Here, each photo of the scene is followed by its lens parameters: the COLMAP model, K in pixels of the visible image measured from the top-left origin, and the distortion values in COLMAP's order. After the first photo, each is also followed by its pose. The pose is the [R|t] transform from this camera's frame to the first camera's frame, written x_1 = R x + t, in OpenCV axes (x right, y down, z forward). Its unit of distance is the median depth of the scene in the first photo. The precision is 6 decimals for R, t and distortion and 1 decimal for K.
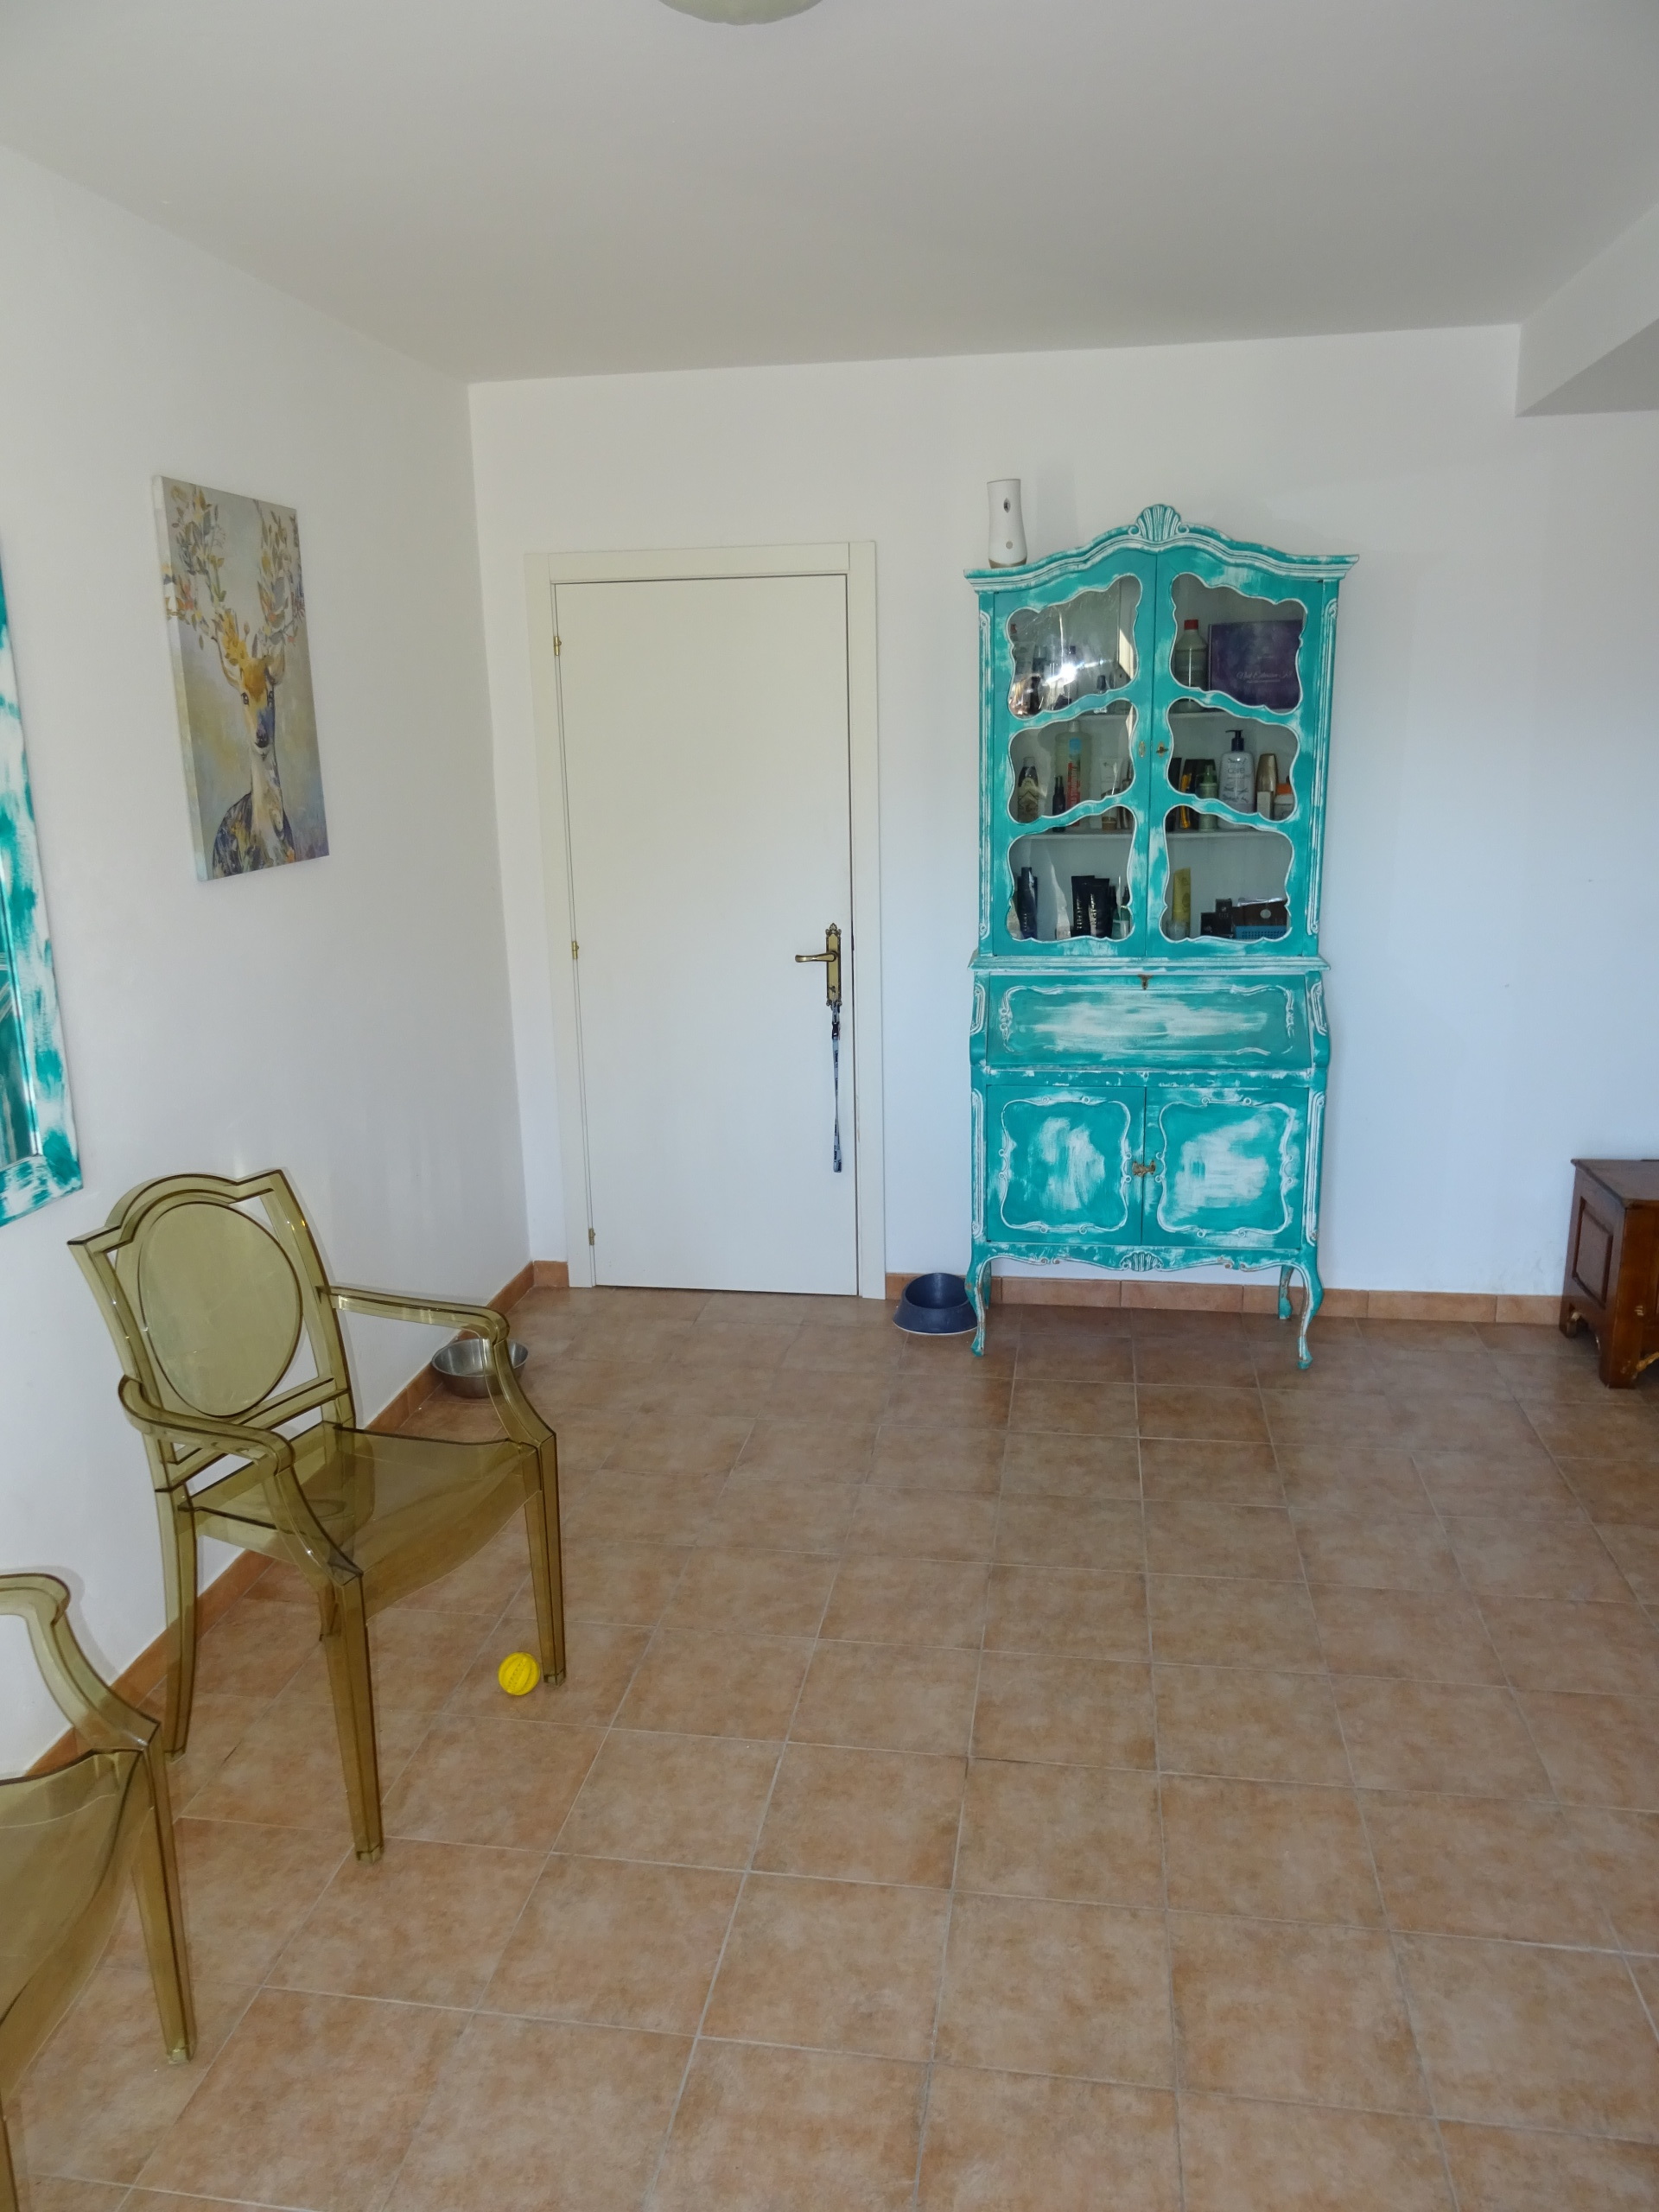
lens RADIAL K [[1584.1, 0, 829.9], [0, 1584.1, 1103.9], [0, 0, 1]] dist [-0.005012, 0.002617]
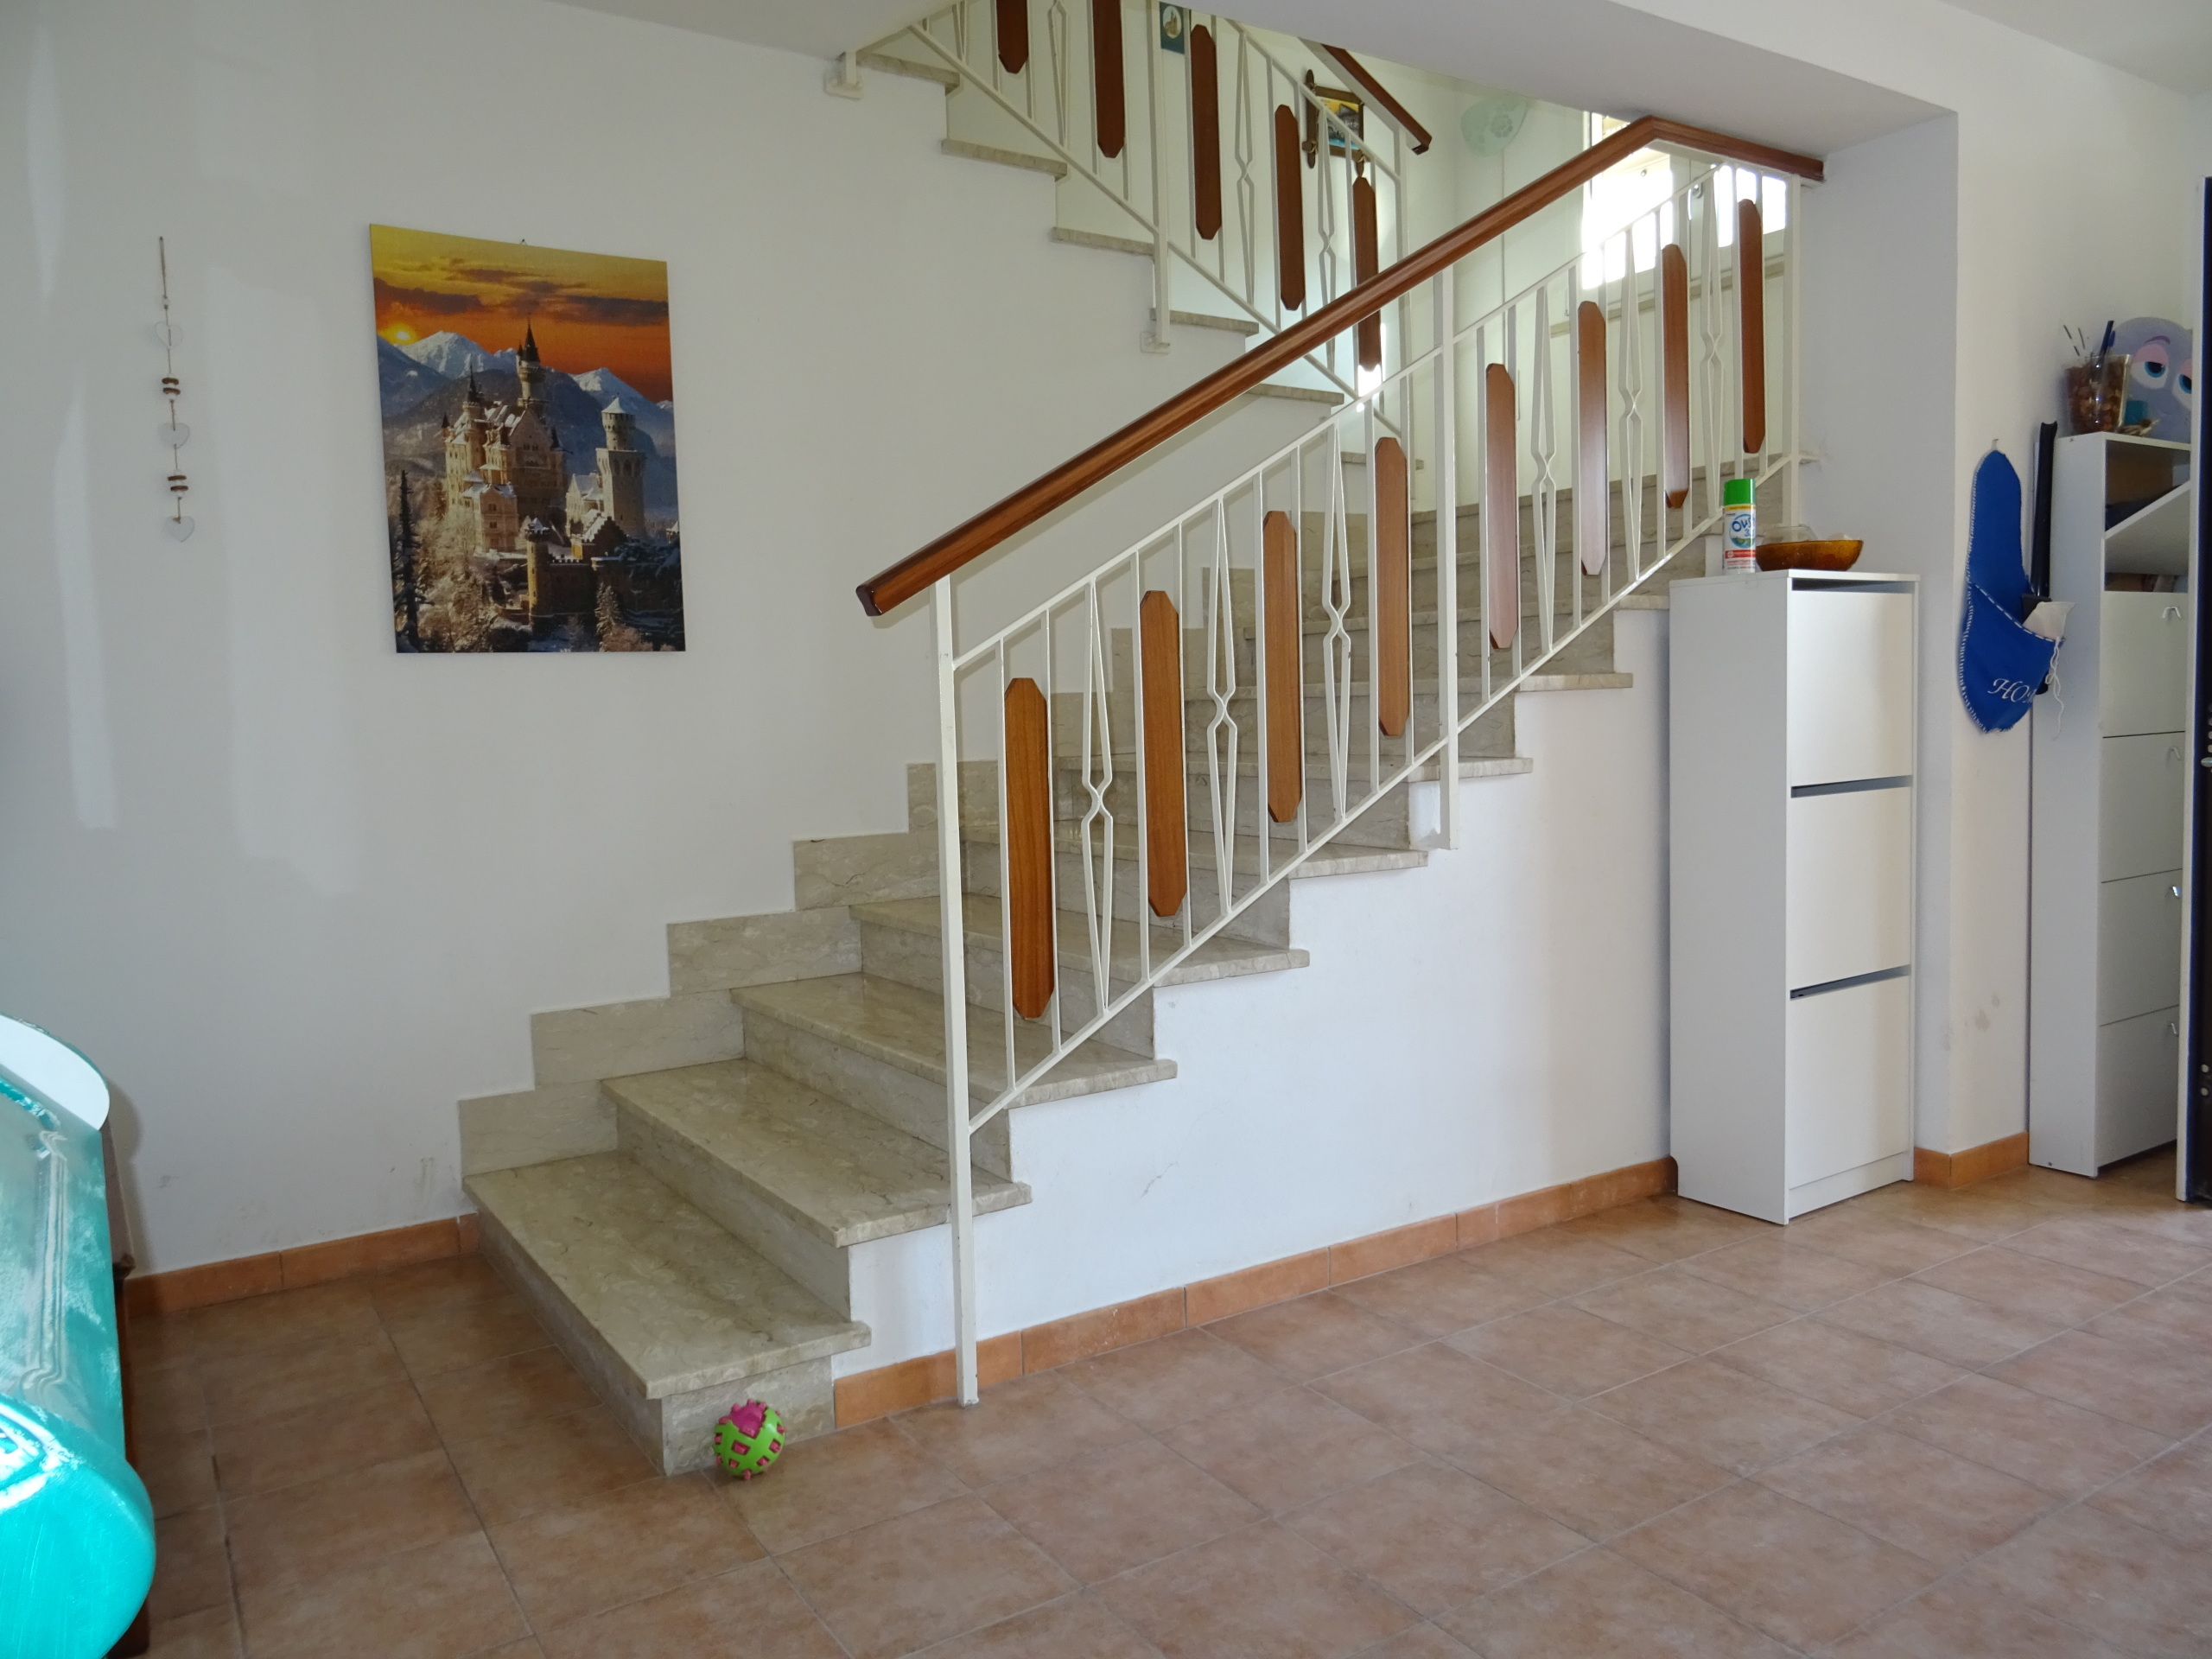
lens RADIAL K [[1584.1, 0, 1107.1], [0, 1584.1, 826.6], [0, 0, 1]] dist [-0.005012, 0.002617]
pose [[-0.668255, -0.015766, 0.743766, -0.112503], [0.215370, 0.952862, 0.213703, -0.166340], [-0.712076, 0.302993, -0.633359, 1.599585]]
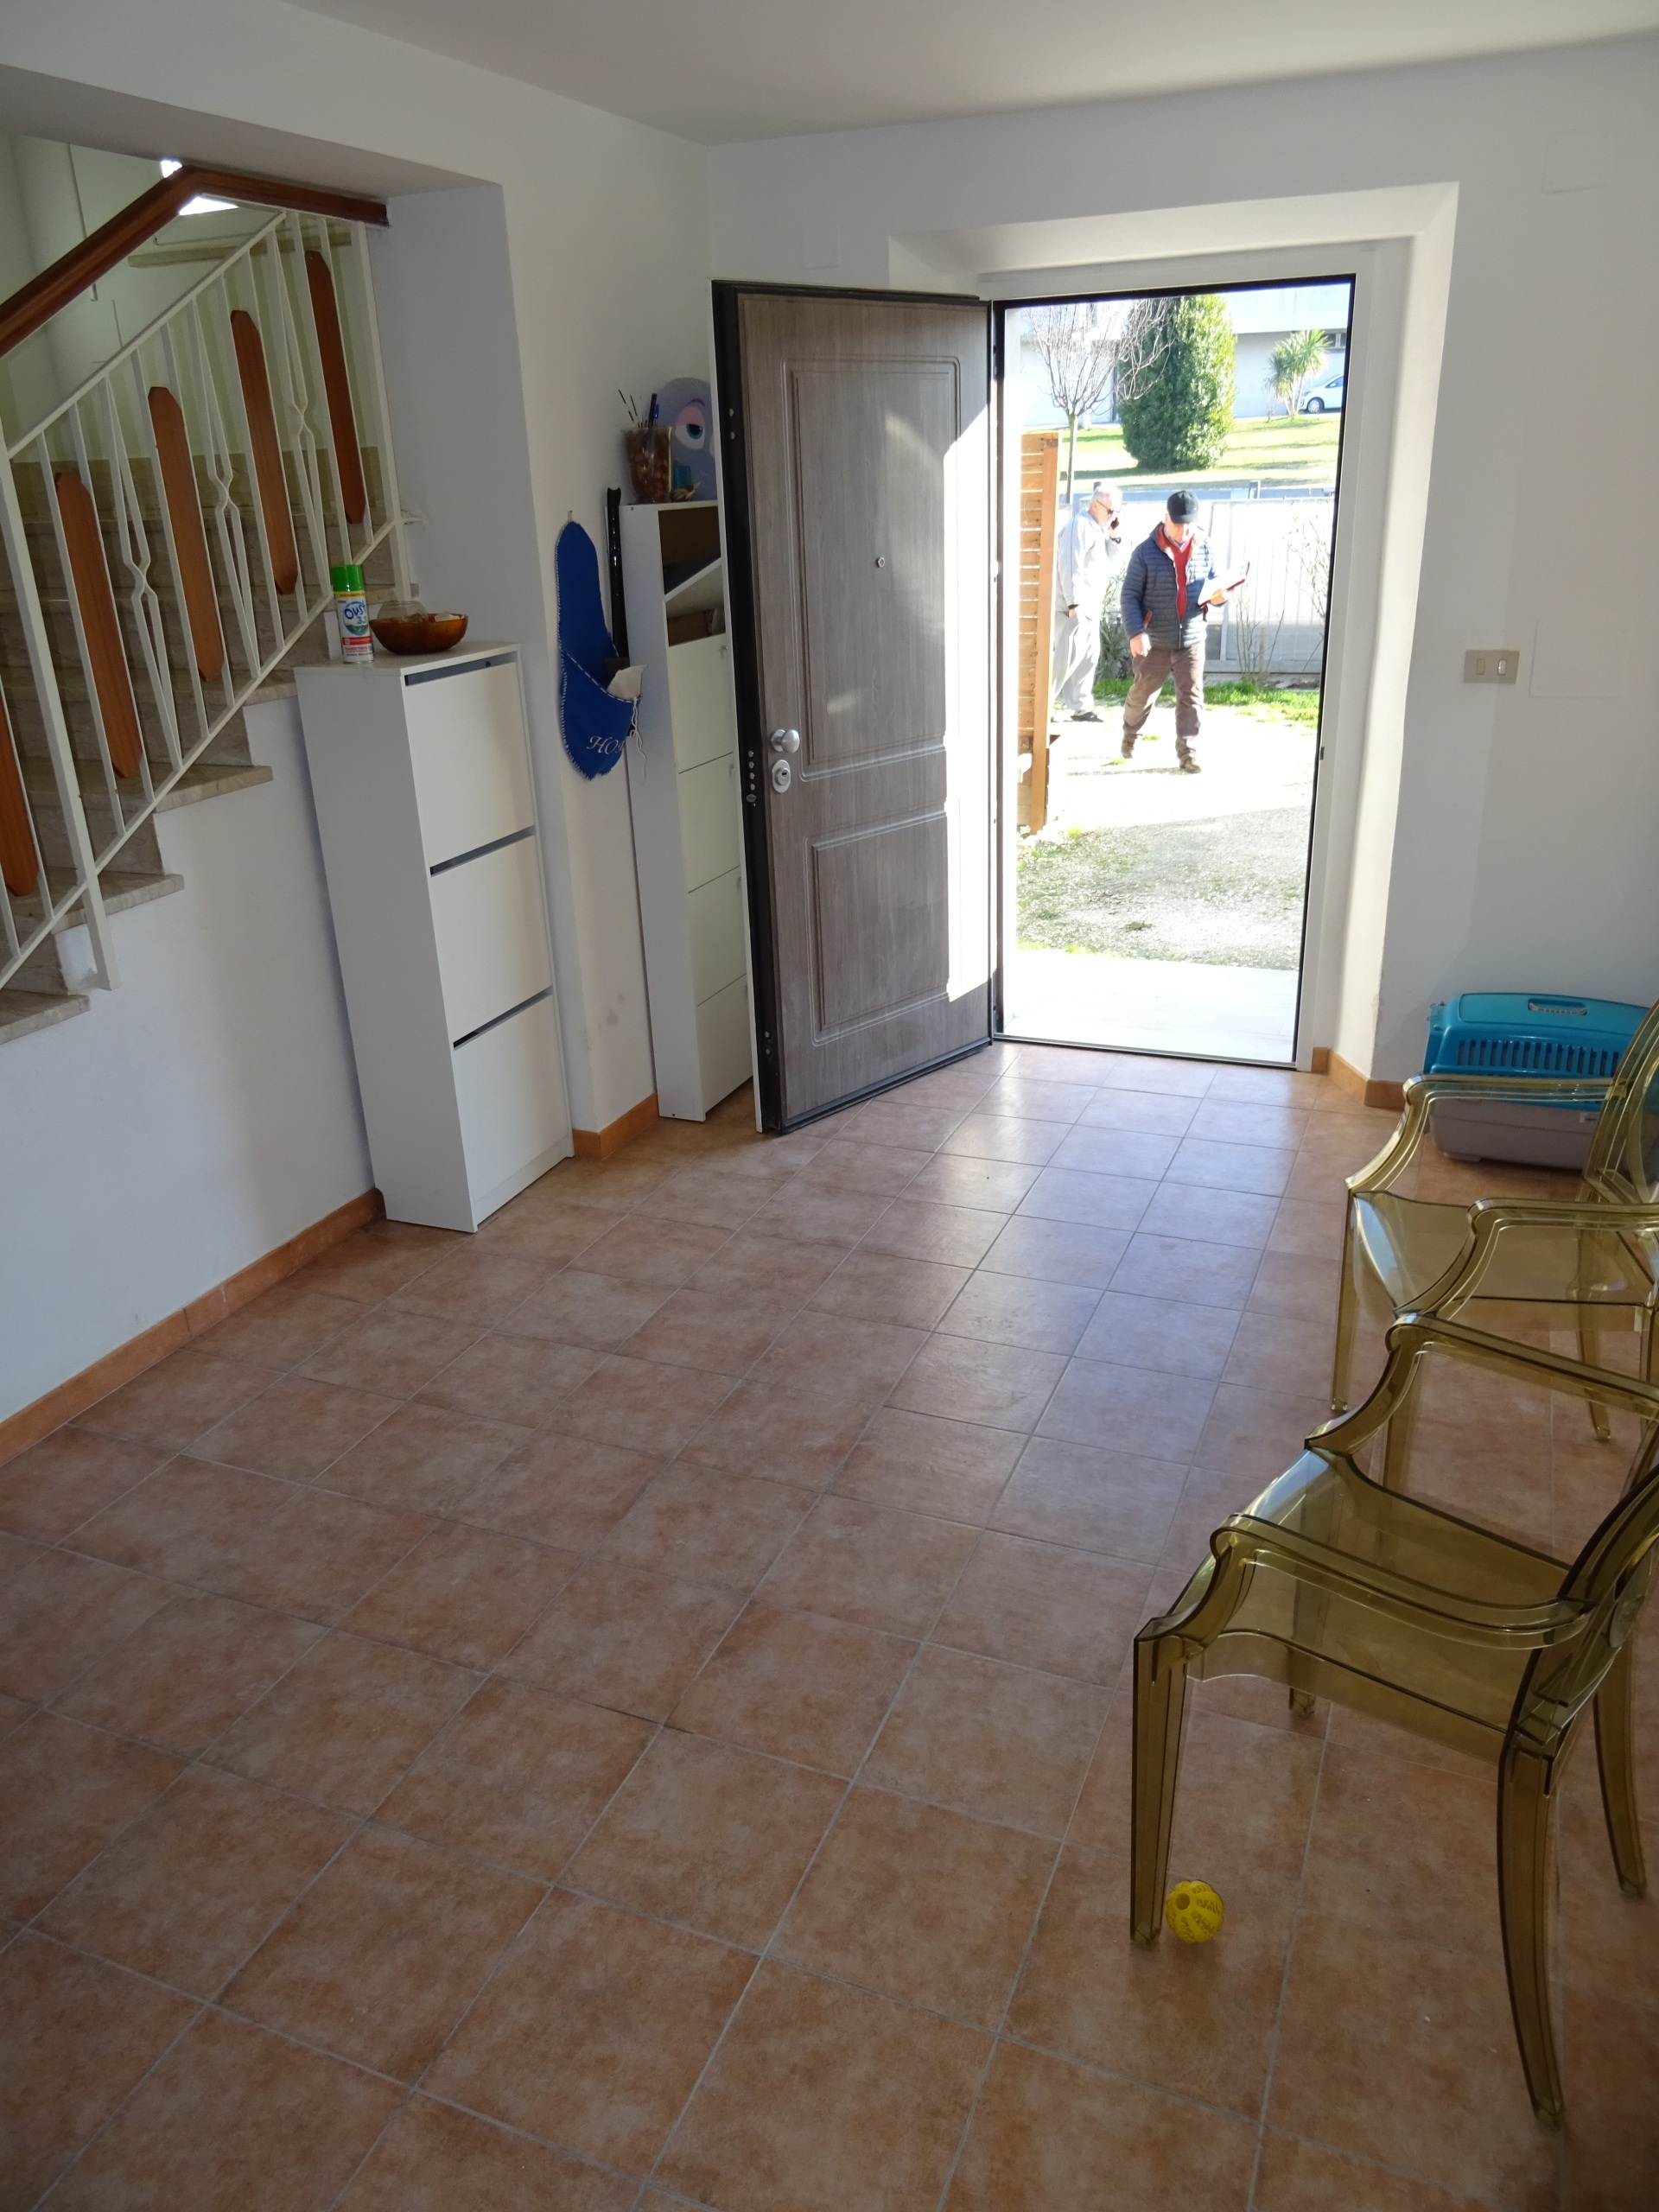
lens RADIAL K [[1584.1, 0, 823.0], [0, 1584.1, 1108.7], [0, 0, 1]] dist [-0.005012, 0.002617]
pose [[-0.971115, -0.034691, 0.236078, -0.211417], [0.109564, 0.814082, 0.570322, -0.397532], [-0.211972, 0.579713, -0.786766, 1.545316]]
